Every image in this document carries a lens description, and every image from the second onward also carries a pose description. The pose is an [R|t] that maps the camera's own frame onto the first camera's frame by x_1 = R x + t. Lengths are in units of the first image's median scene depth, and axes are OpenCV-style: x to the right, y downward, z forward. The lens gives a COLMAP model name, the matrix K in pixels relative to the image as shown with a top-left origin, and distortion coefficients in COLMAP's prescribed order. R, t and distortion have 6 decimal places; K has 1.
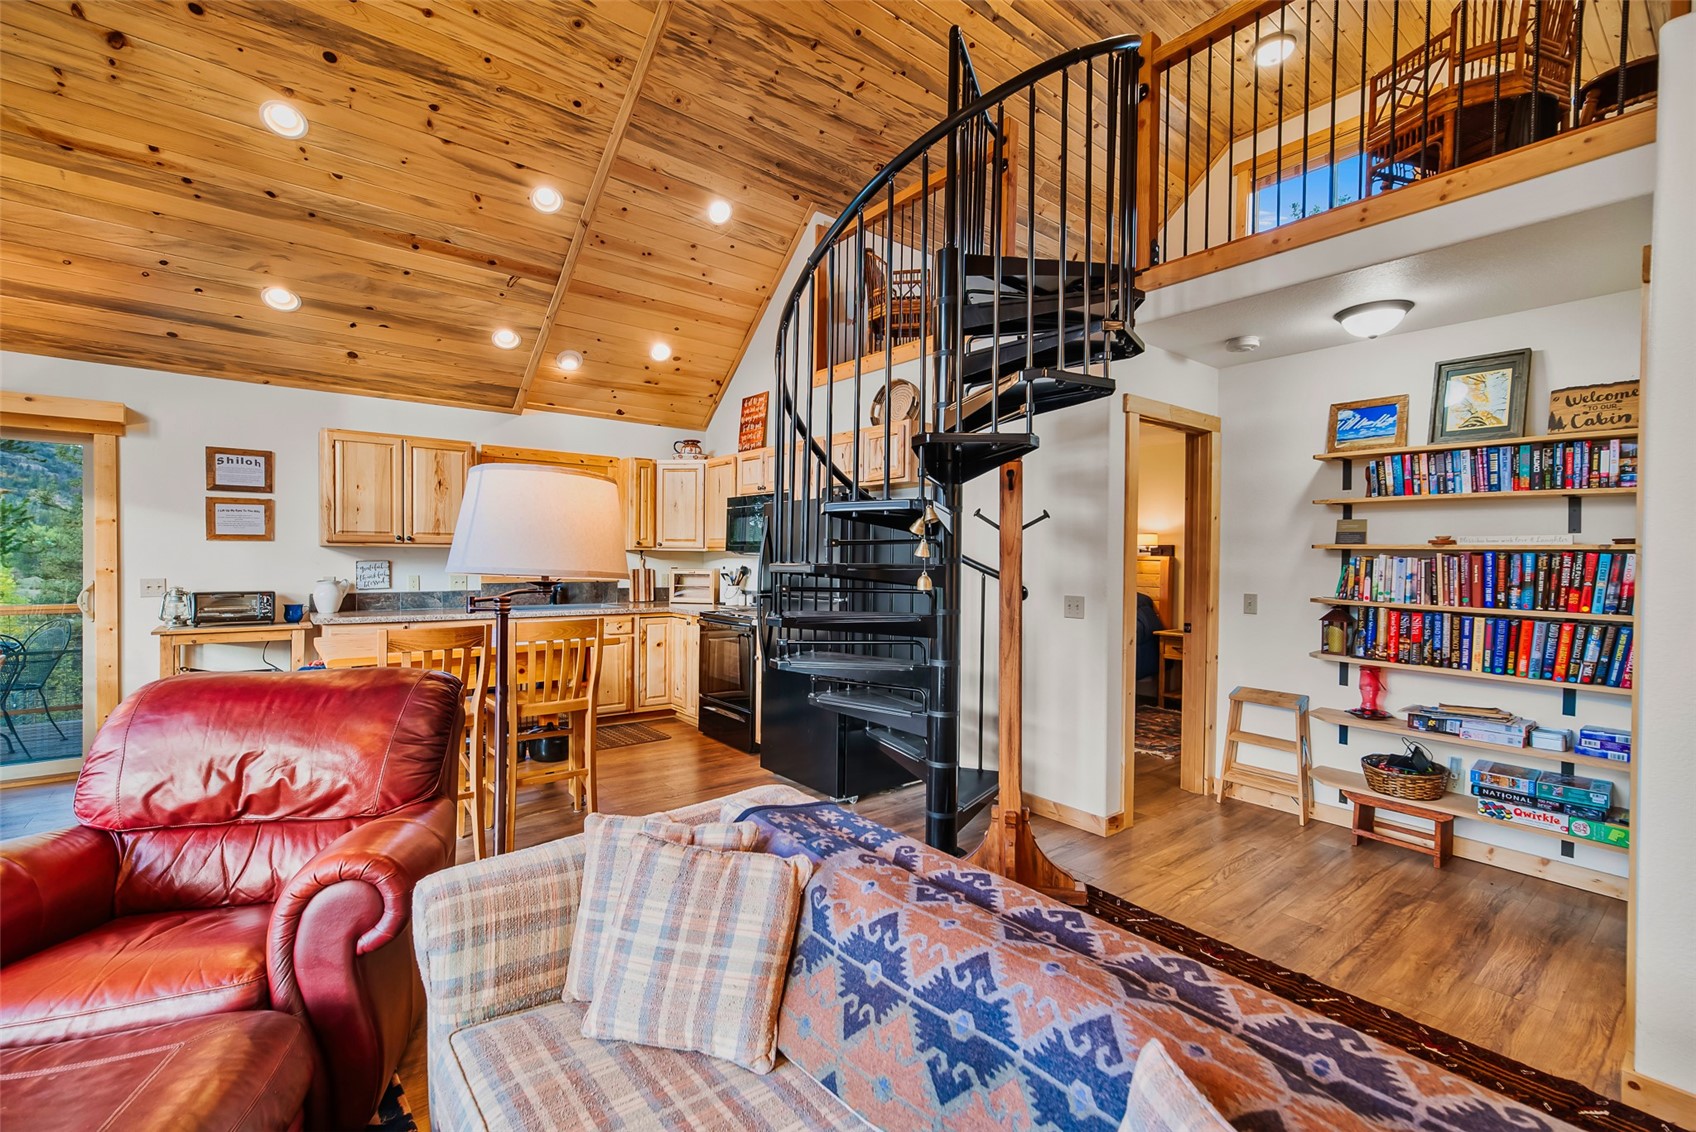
lens RADIAL K [[734.5, 0, 843.8], [0, 734.5, 564.3], [0, 0, 1]] dist [0.010830, -0.000757]
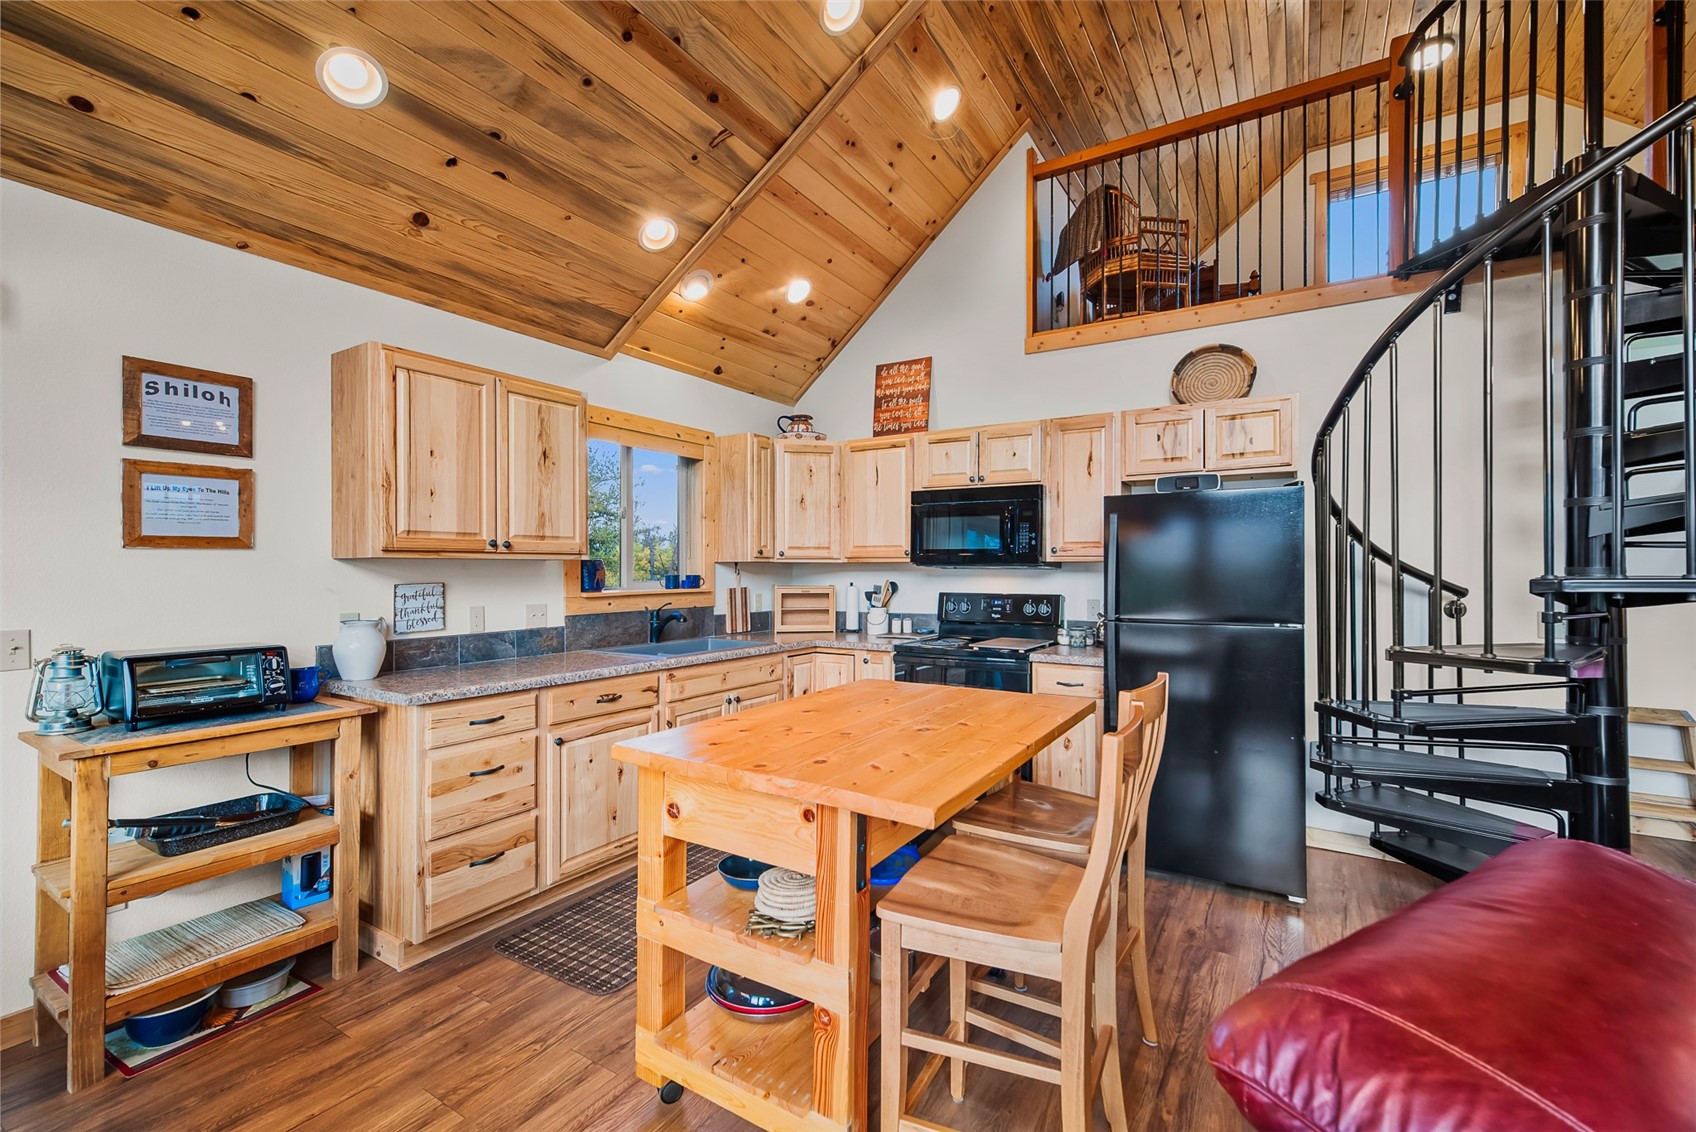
lens RADIAL K [[734.5, 0, 846.4], [0, 734.5, 564.5], [0, 0, 1]] dist [0.010830, -0.000757]
pose [[0.944061, -0.008426, 0.329663, -0.534854], [0.013053, 0.999845, -0.011824, -0.008718], [-0.329513, 0.015466, 0.944024, 0.356647]]
